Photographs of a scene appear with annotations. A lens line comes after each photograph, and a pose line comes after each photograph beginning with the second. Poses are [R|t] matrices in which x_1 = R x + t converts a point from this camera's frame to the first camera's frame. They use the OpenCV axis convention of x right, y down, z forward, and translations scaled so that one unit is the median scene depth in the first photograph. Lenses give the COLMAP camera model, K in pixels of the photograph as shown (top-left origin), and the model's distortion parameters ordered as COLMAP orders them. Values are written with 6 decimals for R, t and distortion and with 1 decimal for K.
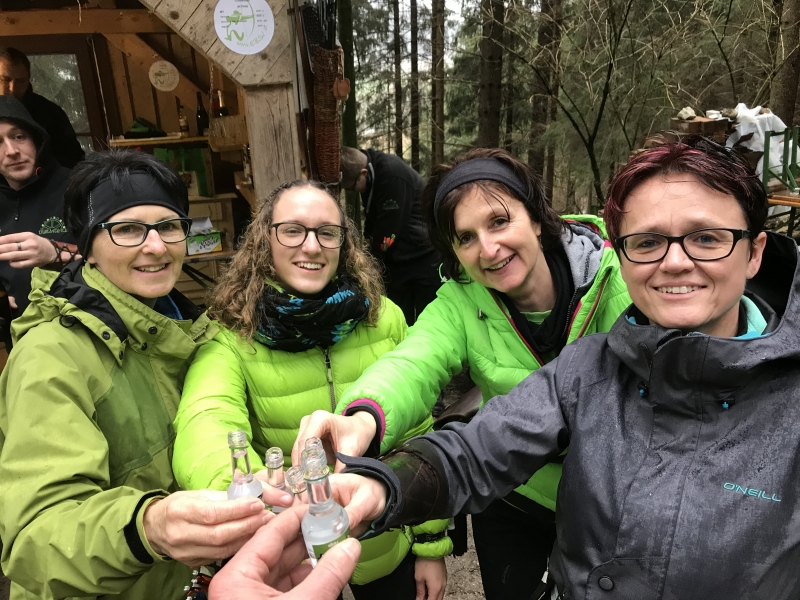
lens RADIAL K [[650.2, 0, 400.6], [0, 650.2, 302.6], [0, 0, 1]] dist [0.018817, -0.014037]
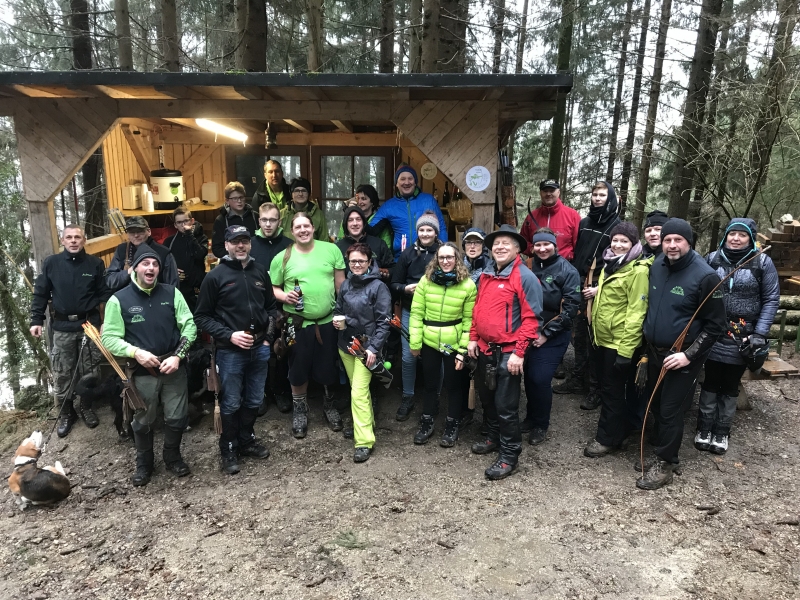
lens RADIAL K [[650.2, 0, 397.6], [0, 650.2, 300.2], [0, 0, 1]] dist [0.018817, -0.014037]
pose [[0.943352, 0.135075, -0.303055, 0.022154], [-0.154835, 0.987046, -0.042036, 0.013162], [0.293451, 0.086578, 0.952046, -0.110311]]
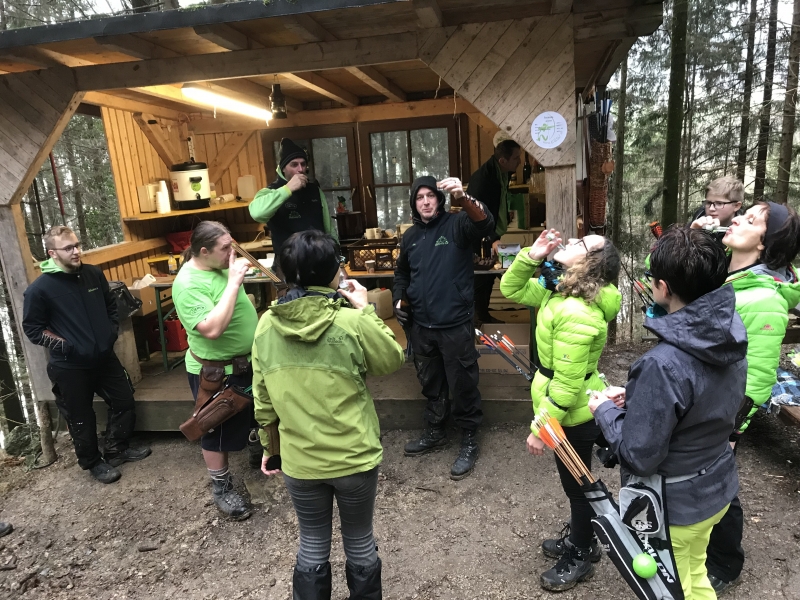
lens RADIAL K [[650.2, 0, 400.6], [0, 650.2, 291.8], [0, 0, 1]] dist [0.018817, -0.014037]
pose [[0.881378, 0.092755, -0.463216, 0.019588], [-0.119596, 0.992404, -0.028841, 0.006035], [0.457022, 0.080819, 0.885776, -0.050850]]
